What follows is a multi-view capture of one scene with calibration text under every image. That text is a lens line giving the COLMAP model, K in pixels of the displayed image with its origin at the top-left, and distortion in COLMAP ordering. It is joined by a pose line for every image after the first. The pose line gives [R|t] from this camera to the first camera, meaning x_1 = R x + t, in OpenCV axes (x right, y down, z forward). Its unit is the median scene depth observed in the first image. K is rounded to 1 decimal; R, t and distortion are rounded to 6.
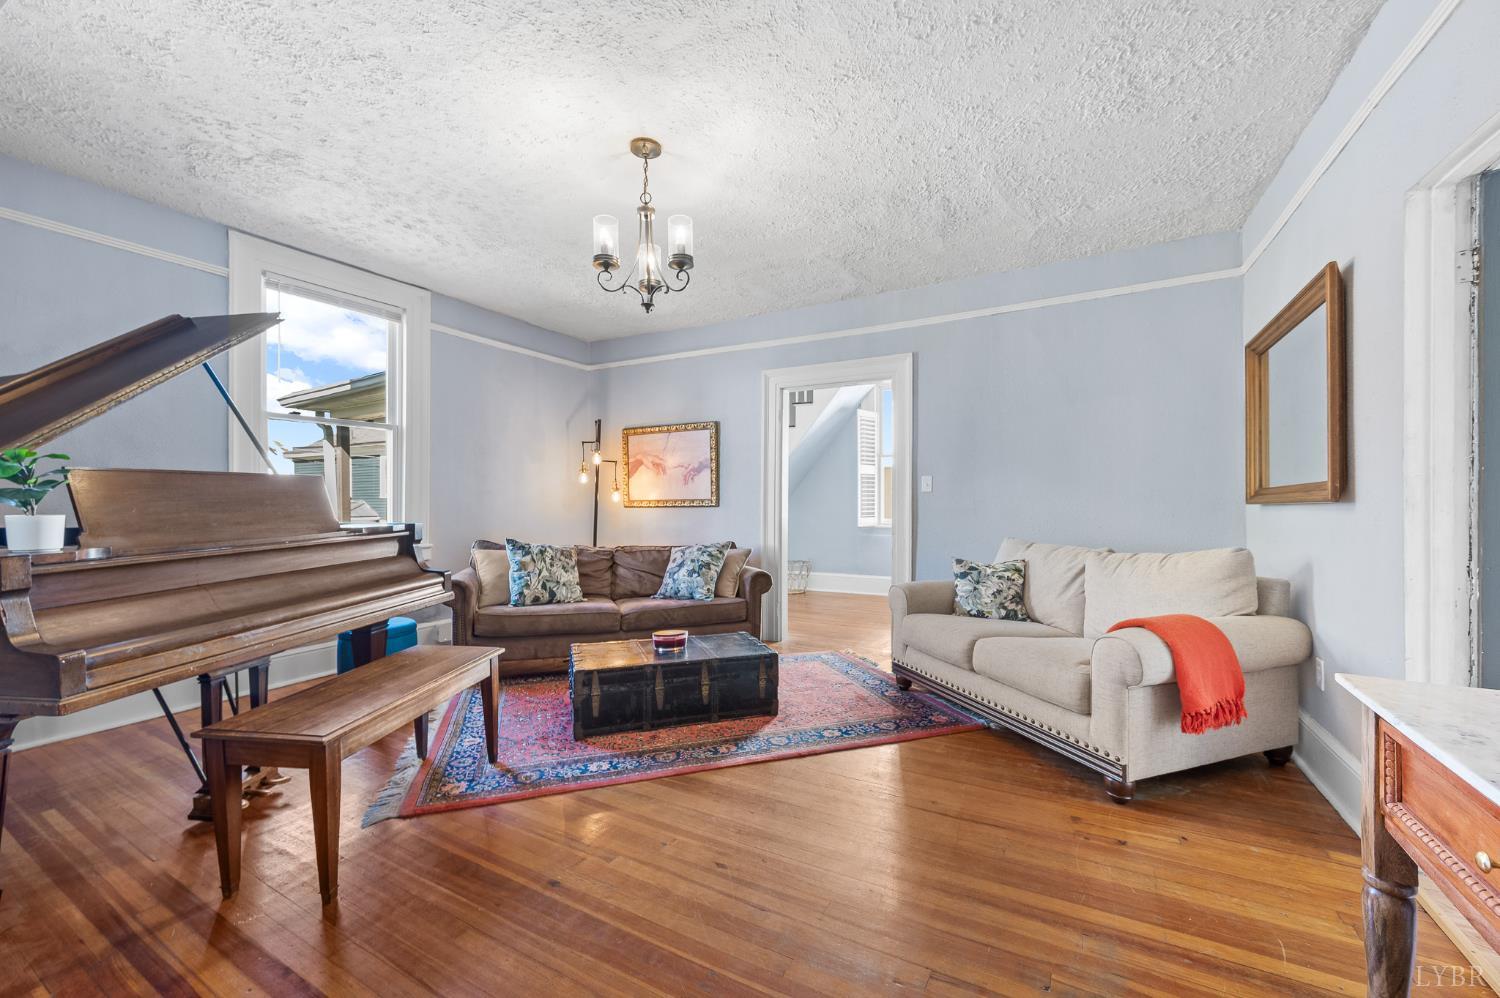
lens RADIAL K [[586.9, 0, 750.5], [0, 586.9, 502.9], [0, 0, 1]] dist [0.000910, 0.000016]
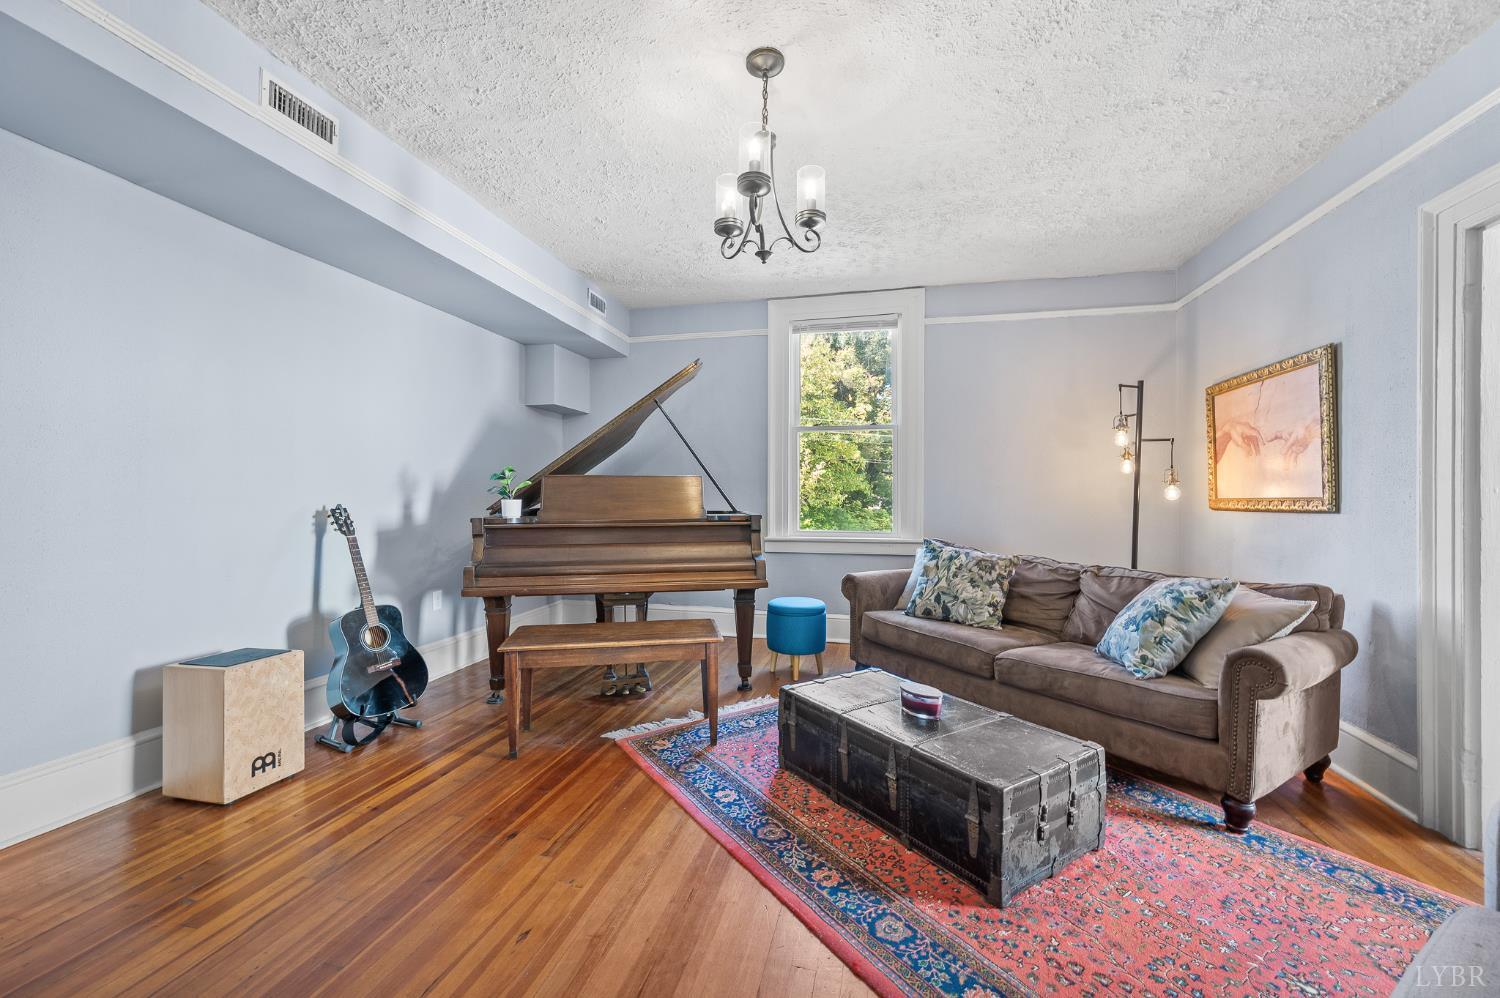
lens RADIAL K [[590.8, 0, 745.0], [0, 590.8, 492.0], [0, 0, 1]] dist [-0.002404, -0.000124]
pose [[0.263959, 0.001353, -0.964533, 0.391515], [-0.011047, 0.999938, -0.001621, -0.006989], [0.964471, 0.011083, 0.263957, 0.502129]]
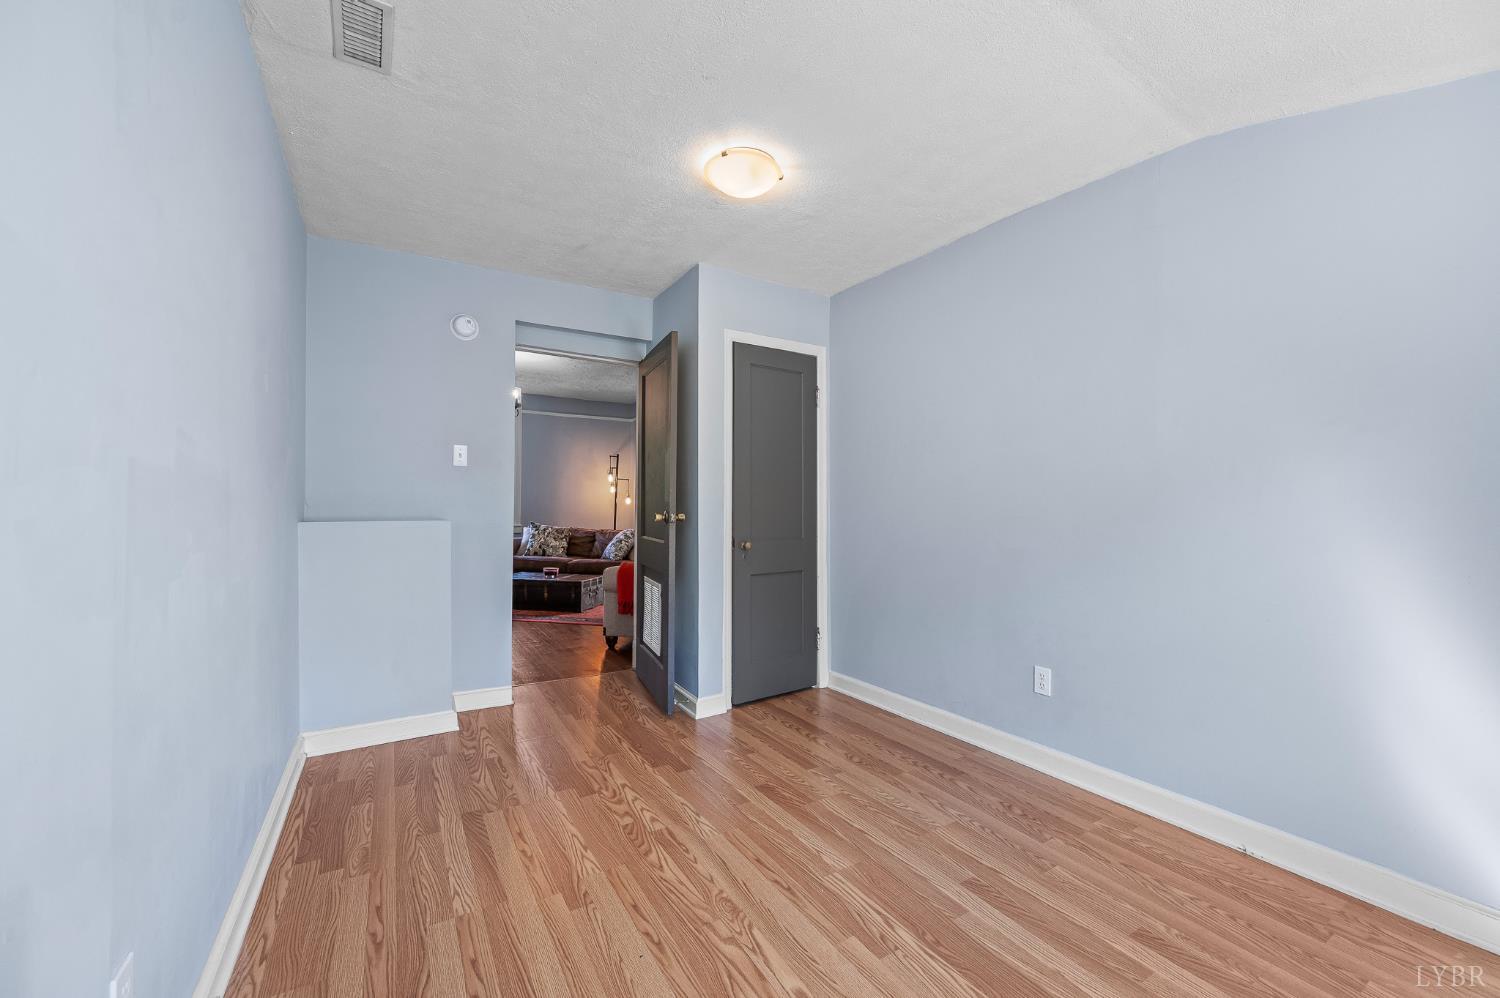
lens RADIAL K [[586.9, 0, 750.5], [0, 586.9, 502.9], [0, 0, 1]] dist [0.000910, 0.000016]
pose [[0.875586, 0.014763, -0.482836, 1.181034], [-0.017428, 0.999848, -0.001033, -0.012606], [0.482747, 0.009319, 0.875710, -0.361083]]
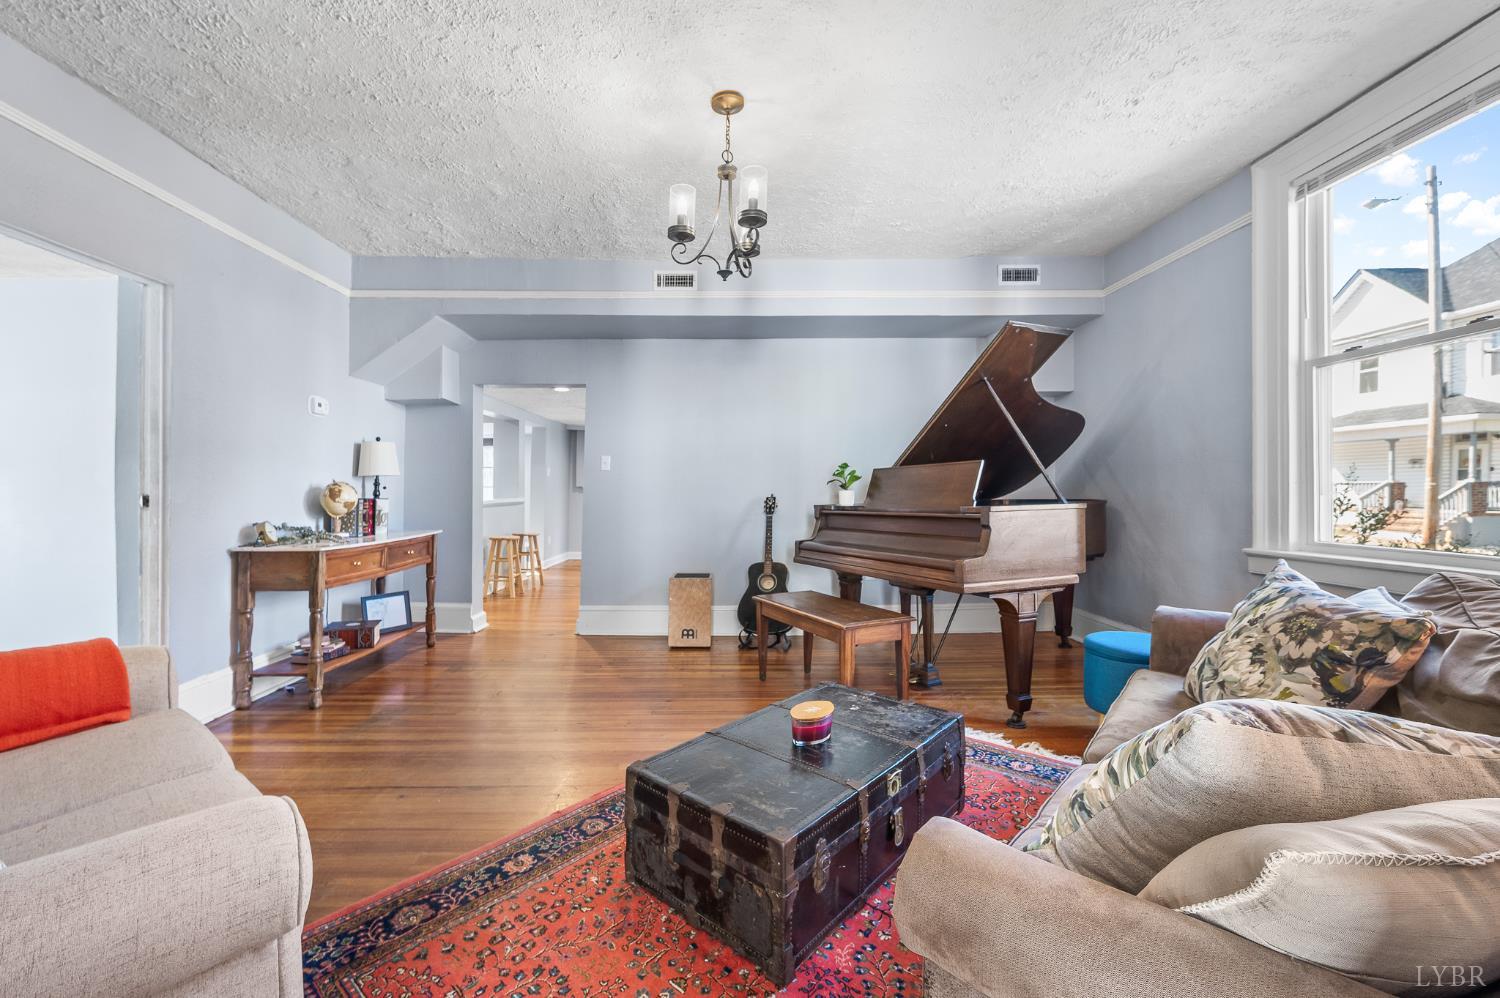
lens RADIAL K [[611.8, 0, 734.1], [0, 611.8, 490.6], [0, 0, 1]] dist [-0.000234, -0.000063]
pose [[-0.865506, 0.010433, -0.500791, 0.189708], [0.009745, 0.999945, 0.003989, -0.000387], [0.500805, -0.001428, -0.865559, 1.217123]]
